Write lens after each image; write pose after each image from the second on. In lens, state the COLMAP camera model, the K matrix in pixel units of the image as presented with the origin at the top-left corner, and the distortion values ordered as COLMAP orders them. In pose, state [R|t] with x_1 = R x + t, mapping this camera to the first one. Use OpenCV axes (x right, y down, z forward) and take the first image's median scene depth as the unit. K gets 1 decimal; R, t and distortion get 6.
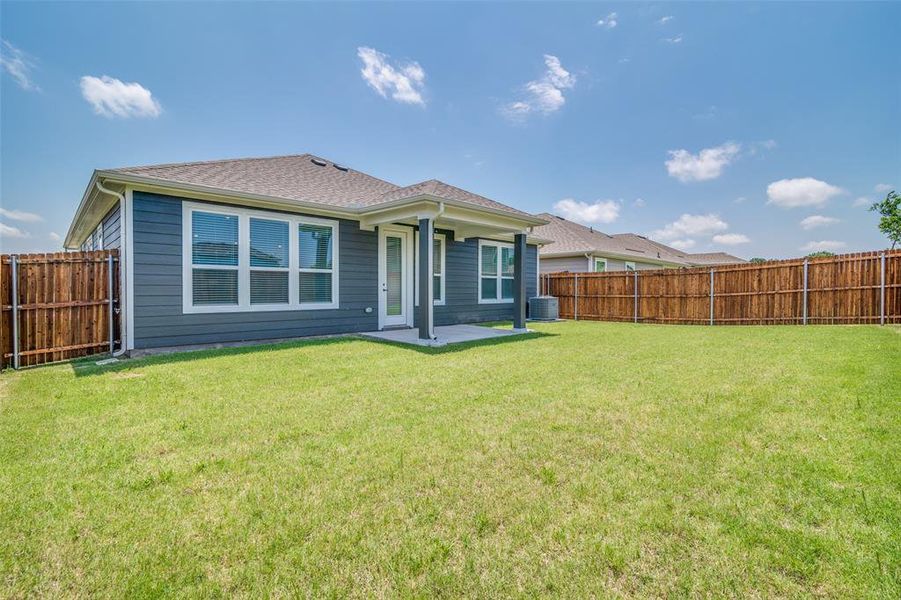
lens RADIAL K [[427.6, 0, 450.5], [0, 427.6, 300.0], [0, 0, 1]] dist [0.000830, 0.000127]
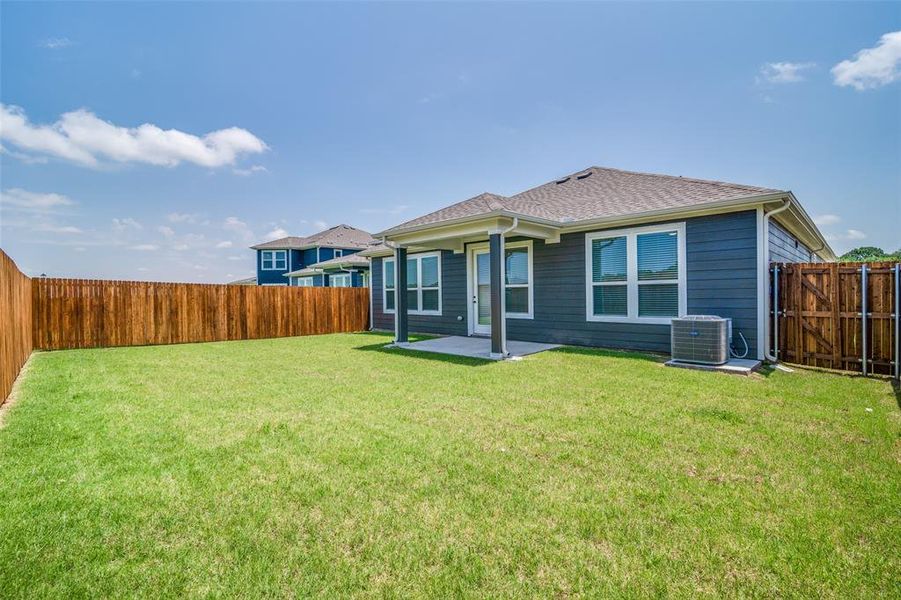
lens RADIAL K [[416.7, 0, 452.5], [0, 416.7, 297.7], [0, 0, 1]] dist [-0.017518, 0.000332]
pose [[0.023520, -0.011611, -0.999656, 0.932348], [-0.028569, 0.999516, -0.012281, -0.018718], [0.999315, 0.028848, 0.023177, 0.884245]]
